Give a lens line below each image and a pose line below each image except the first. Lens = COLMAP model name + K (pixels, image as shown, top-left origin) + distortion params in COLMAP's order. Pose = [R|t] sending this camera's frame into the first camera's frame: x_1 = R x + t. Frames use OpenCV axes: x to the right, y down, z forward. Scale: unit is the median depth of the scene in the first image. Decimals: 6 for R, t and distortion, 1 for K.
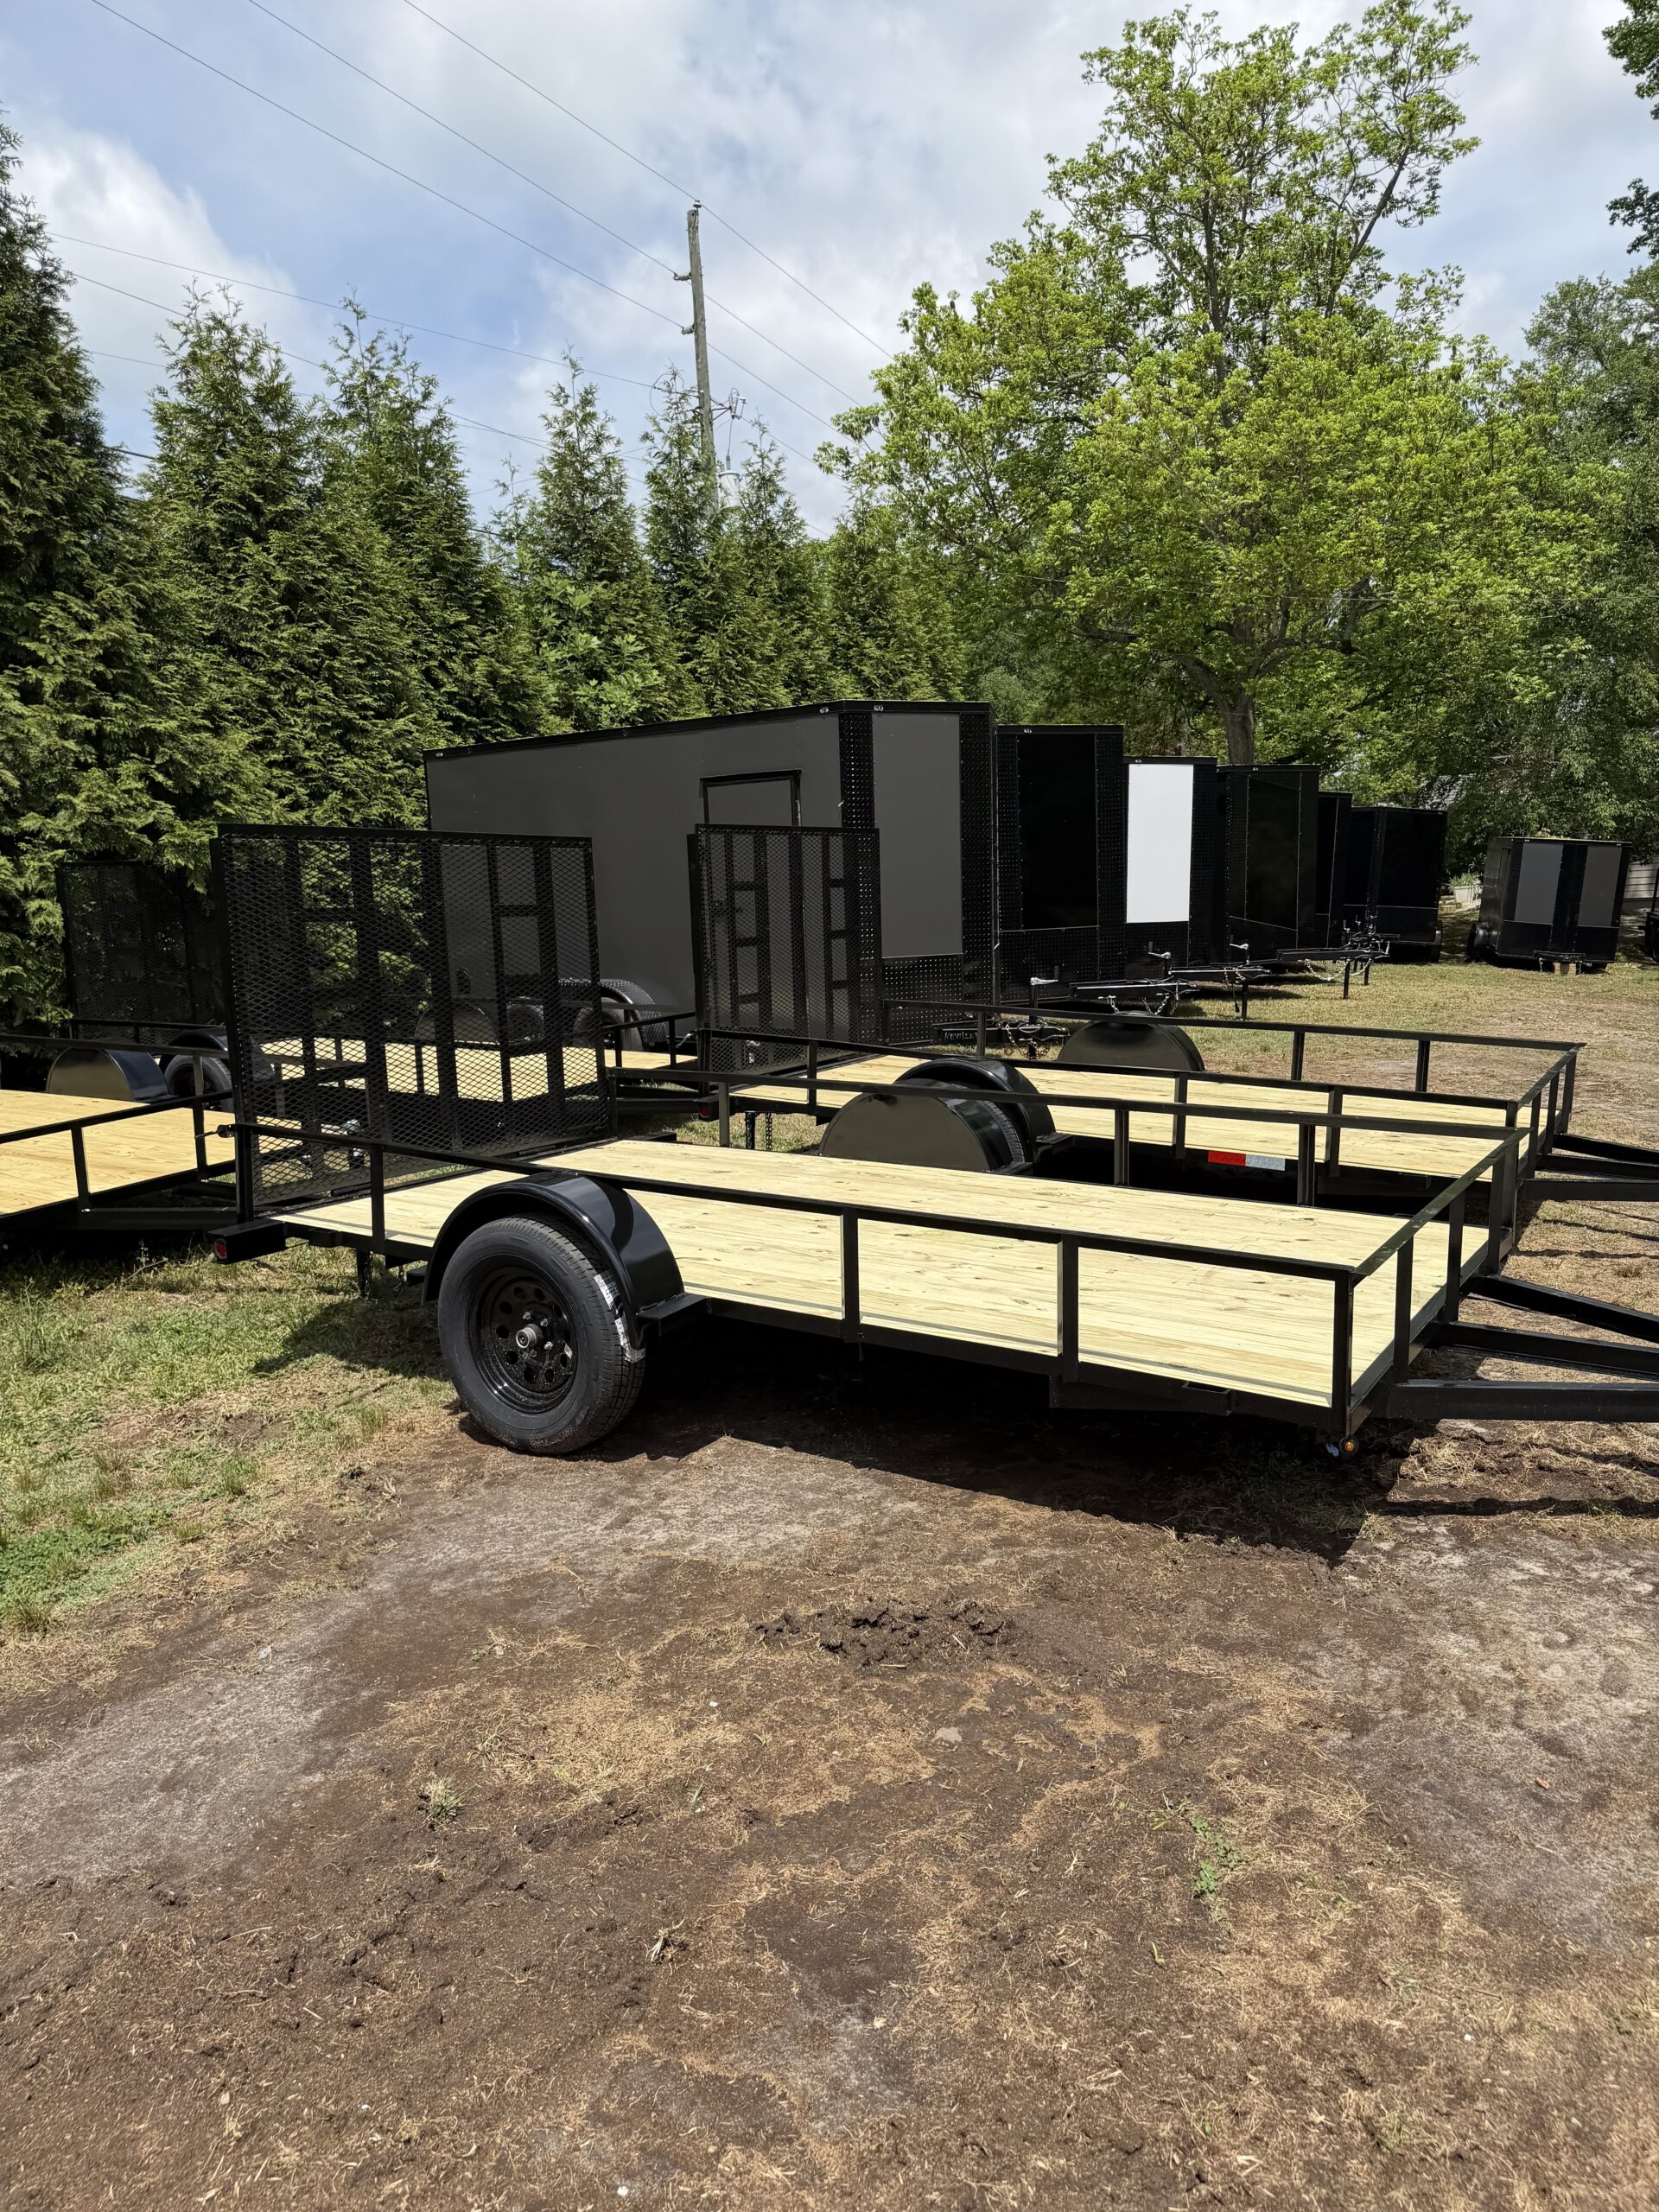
lens RADIAL K [[1549.4, 0, 833.6], [0, 1549.4, 1122.8], [0, 0, 1]] dist [0.044644, -0.039481]
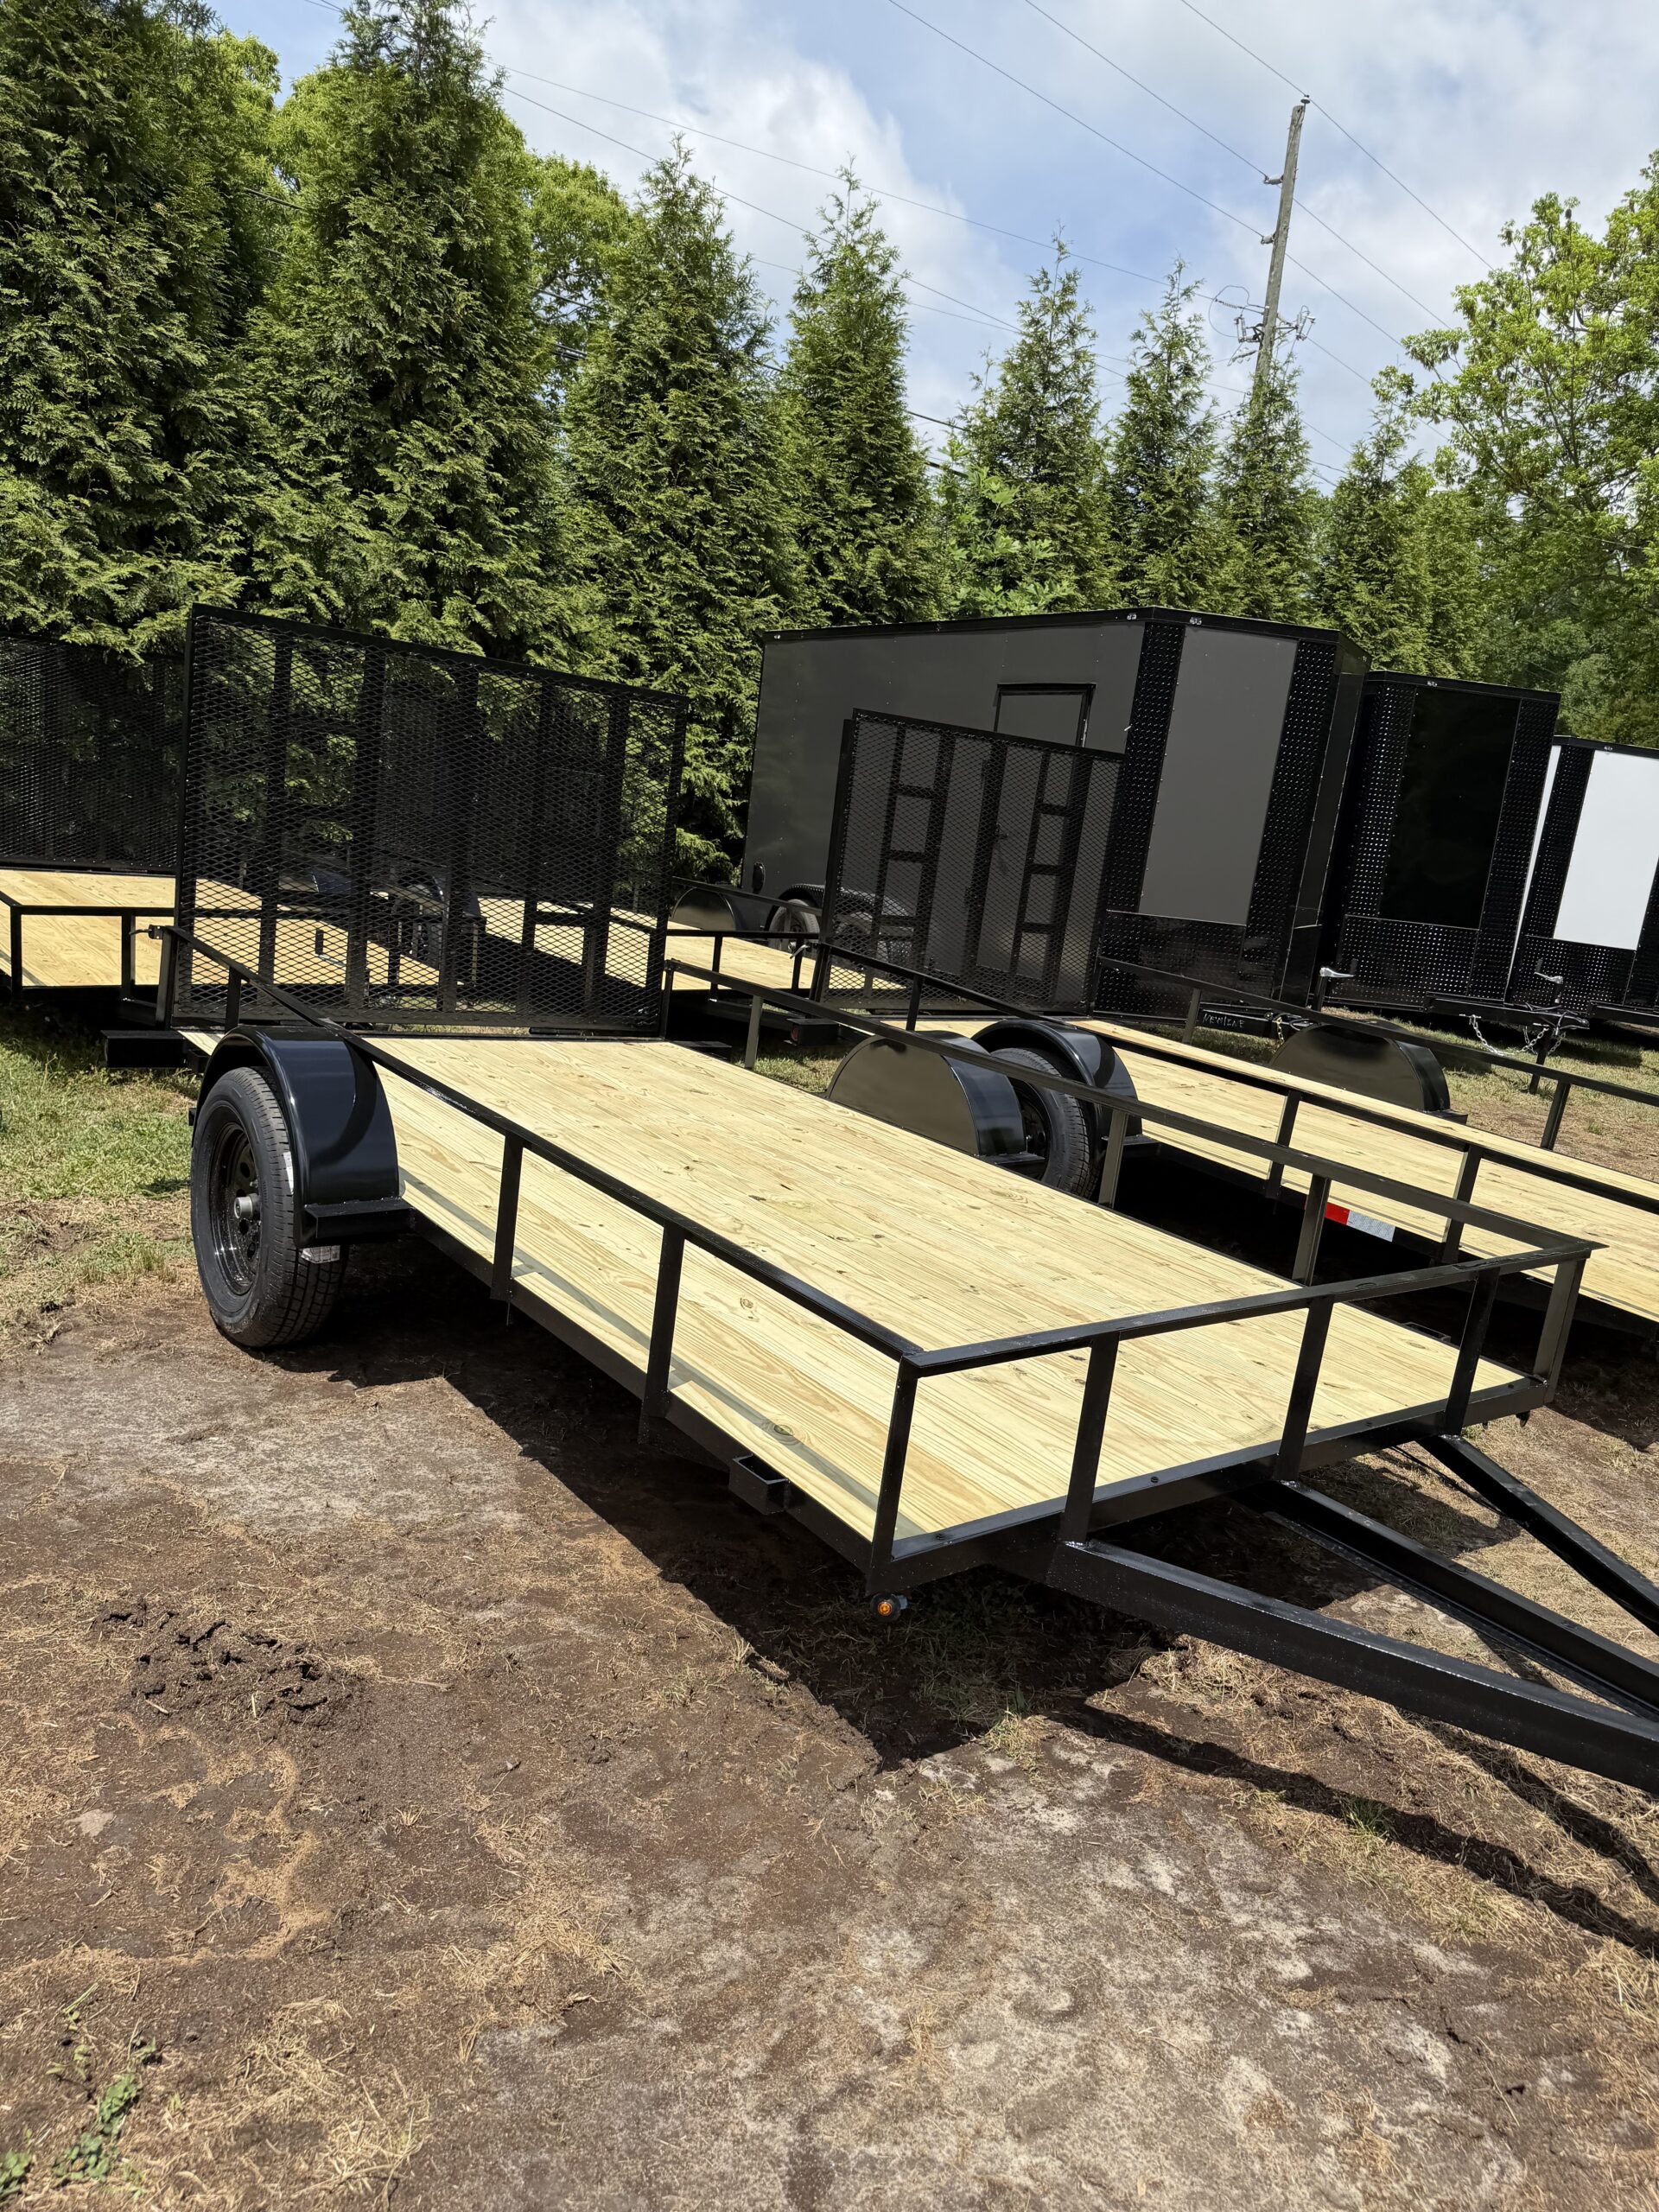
lens RADIAL K [[1570.5, 0, 835.9], [0, 1570.5, 1118.8], [0, 0, 1]] dist [0.048847, -0.052814]
pose [[0.931143, 0.205893, -0.300968, 0.123159], [-0.198989, 0.978525, 0.053777, -0.006662], [0.305577, 0.009815, 0.952117, 0.092734]]
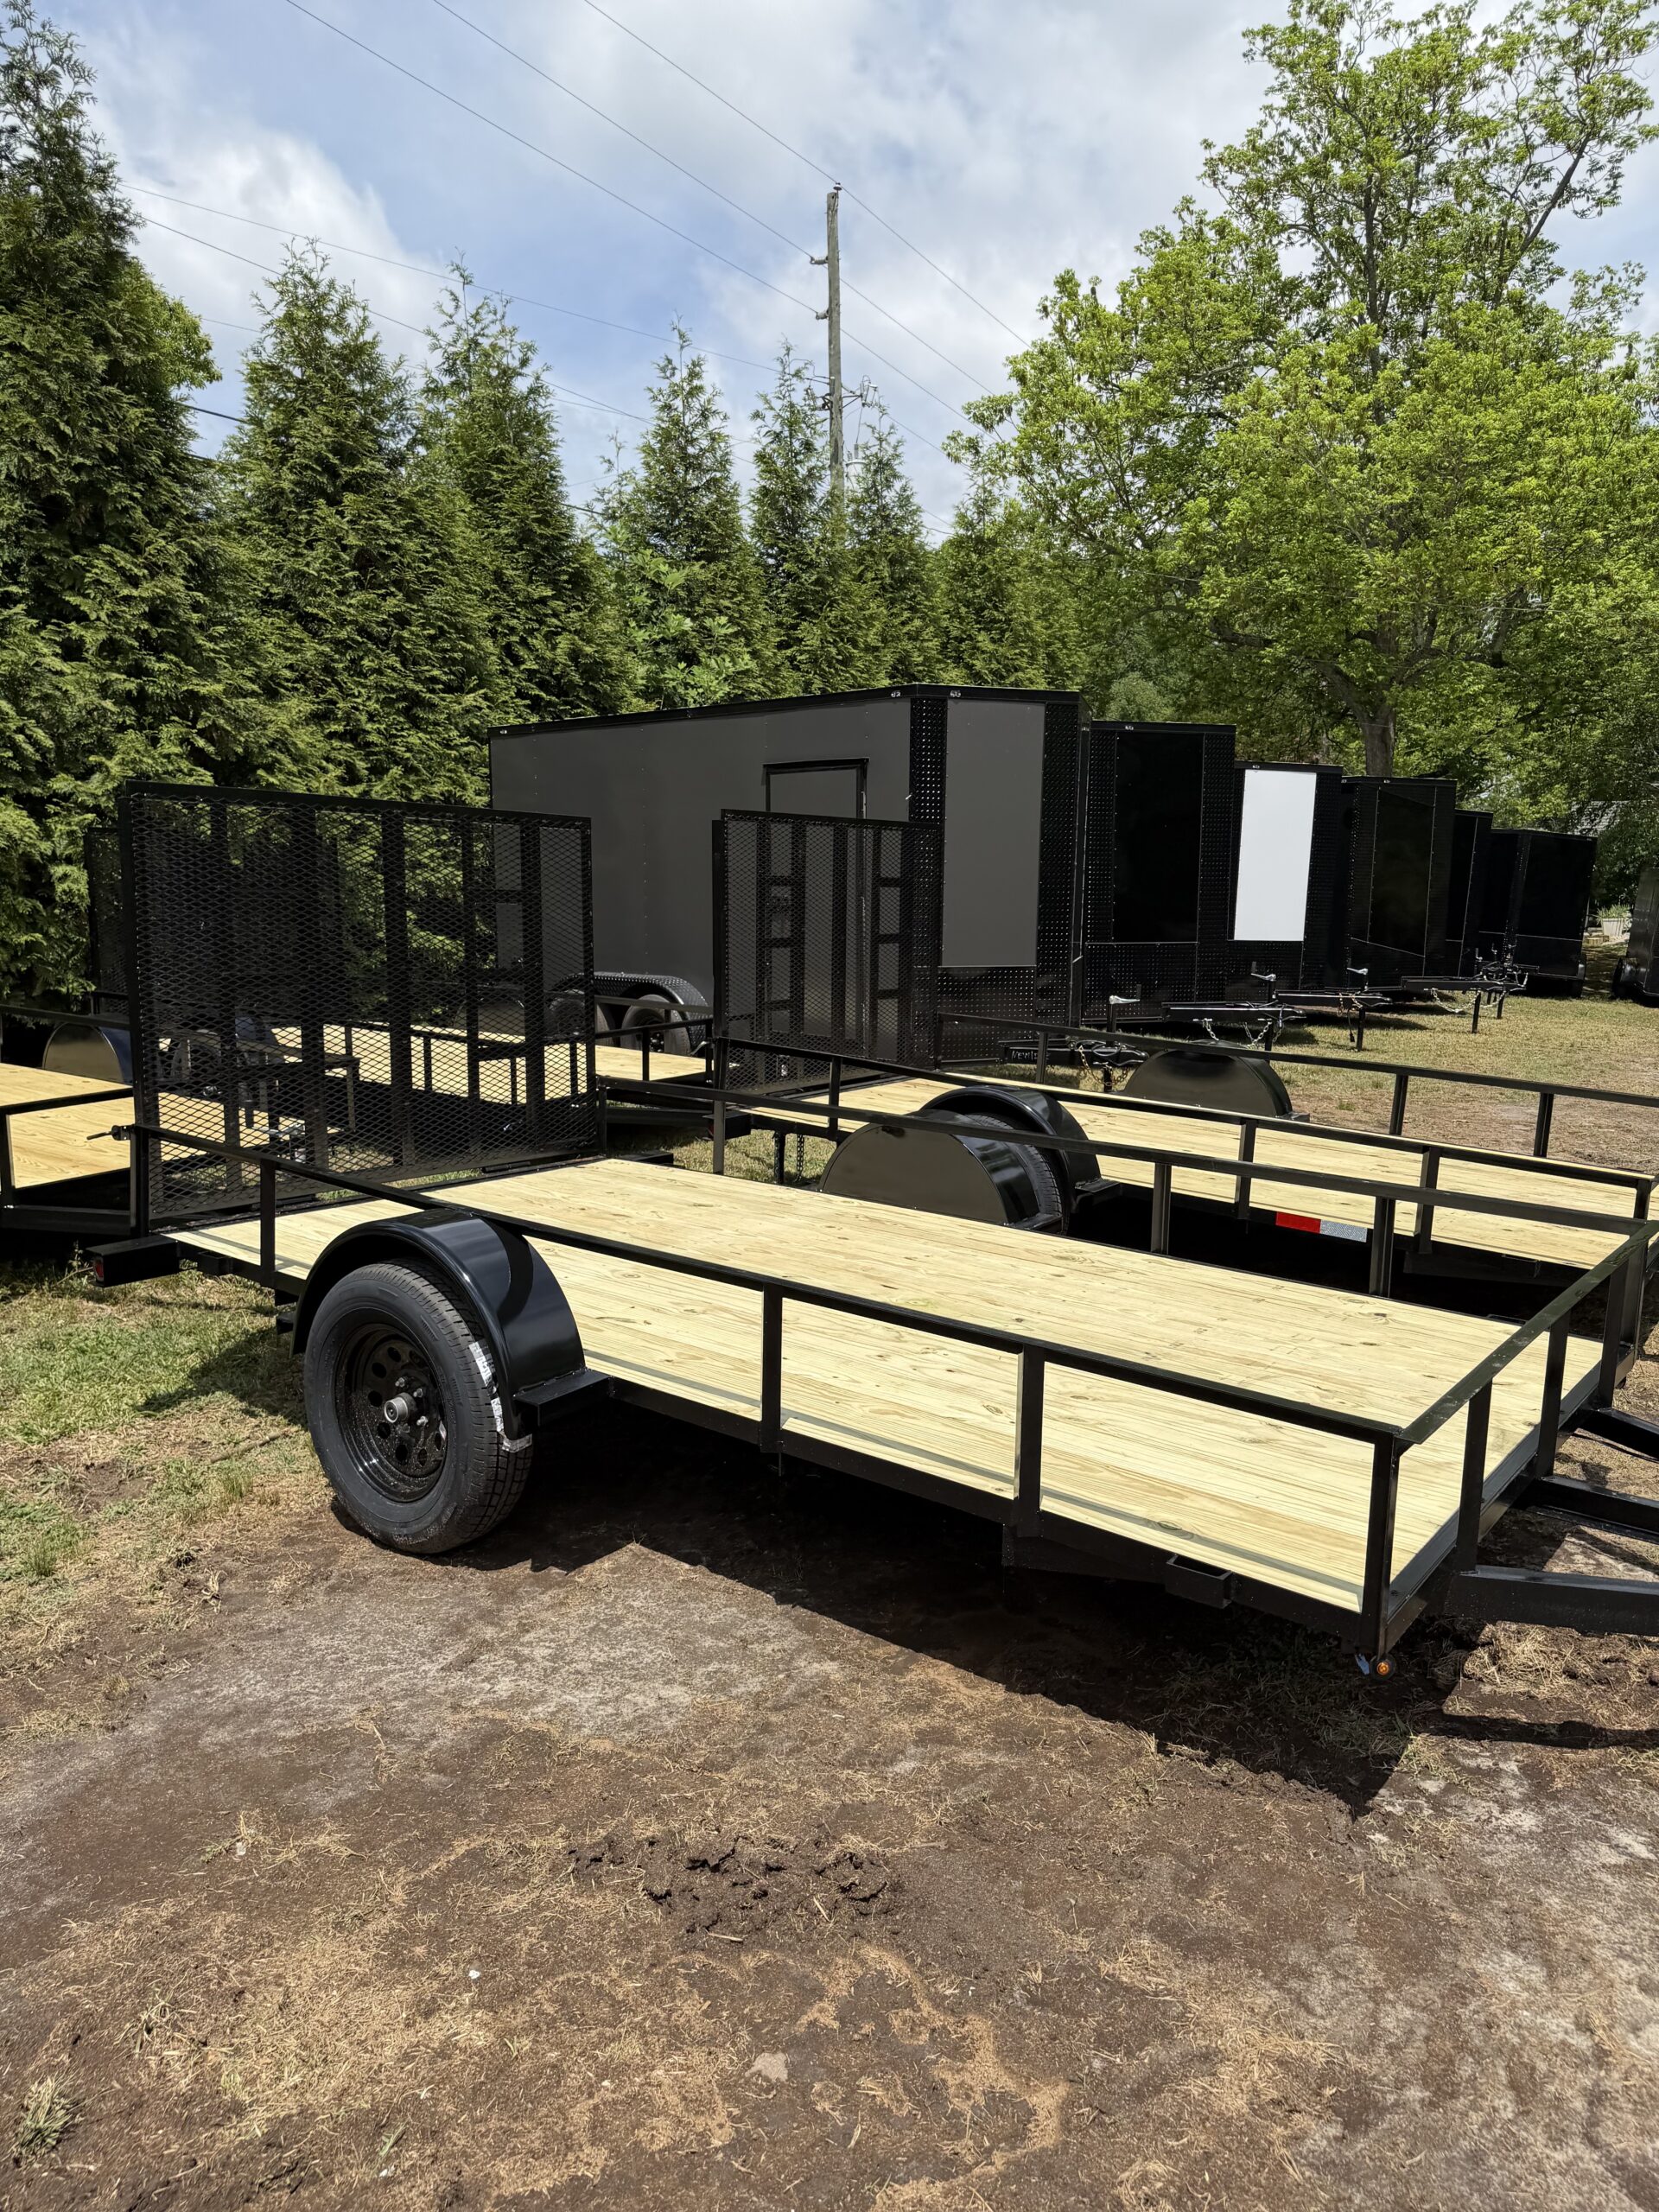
lens RADIAL K [[1550.7, 0, 844.3], [0, 1550.7, 1118.2], [0, 0, 1]] dist [0.034025, -0.030254]
pose [[0.996244, 0.052738, -0.068683, 0.030221], [-0.053034, 0.998590, -0.002483, -0.009139], [0.068456, 0.006116, 0.997635, 0.065096]]
